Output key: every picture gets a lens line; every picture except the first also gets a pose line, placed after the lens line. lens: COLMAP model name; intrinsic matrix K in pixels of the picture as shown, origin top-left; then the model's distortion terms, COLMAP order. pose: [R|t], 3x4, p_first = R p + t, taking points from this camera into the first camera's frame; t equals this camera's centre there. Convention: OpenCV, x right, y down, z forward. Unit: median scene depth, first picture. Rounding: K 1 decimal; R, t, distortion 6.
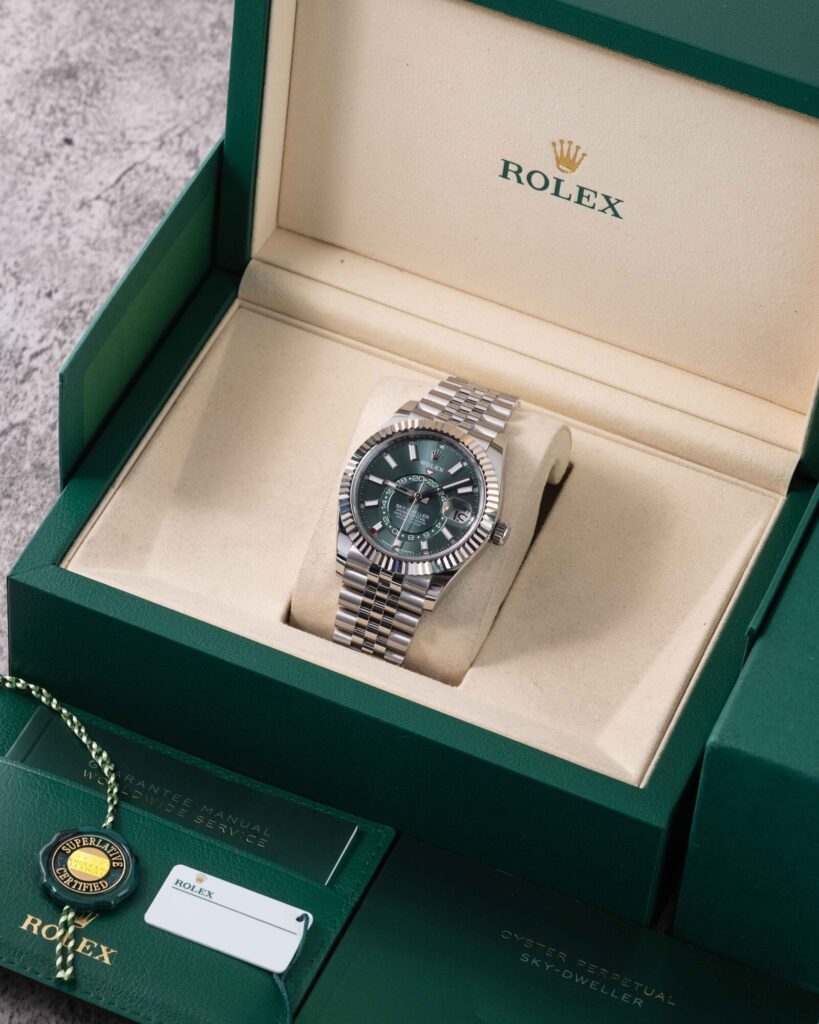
lens RADIAL K [[3936.6, 0, 409.5], [0, 3936.6, 512.0], [0, 0, 1]] dist [0.259029, 1.643039]
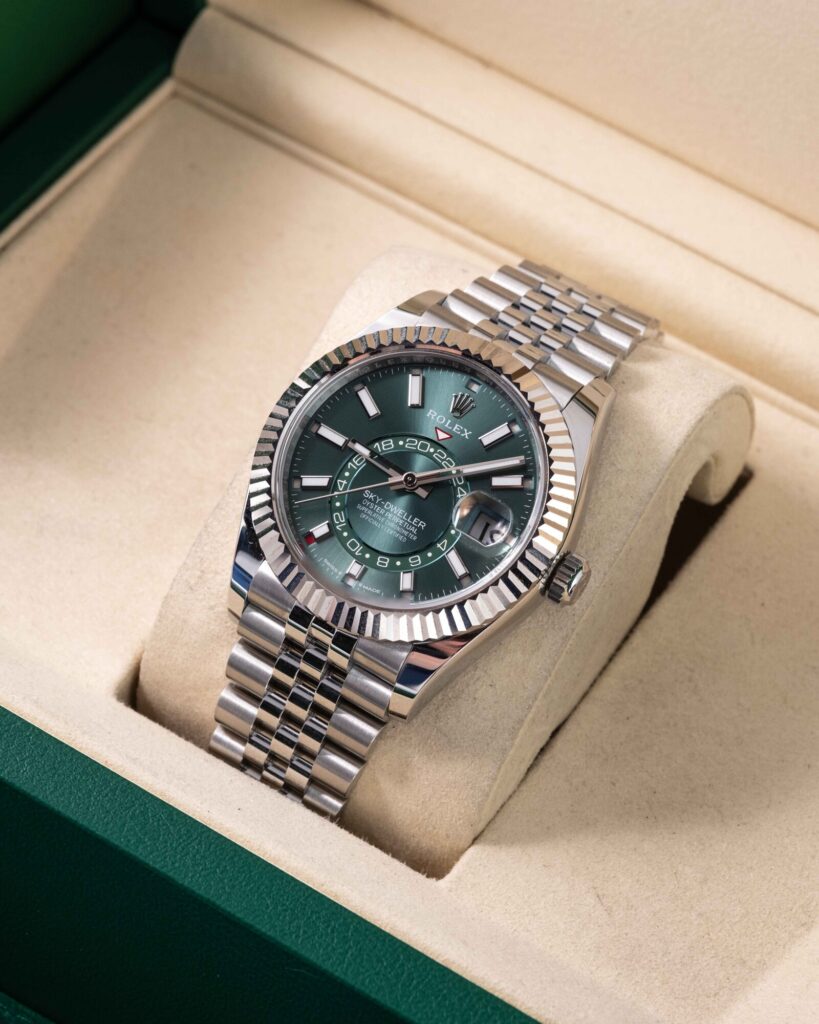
lens RADIAL K [[3936.6, 0, 409.5], [0, 3936.6, 512.0], [0, 0, 1]] dist [0.259029, 1.643039]
pose [[0.985995, 0.139296, -0.091705, 0.046975], [-0.141474, 0.989784, -0.017663, 0.008455], [0.088308, 0.030390, 0.995630, 0.511190]]
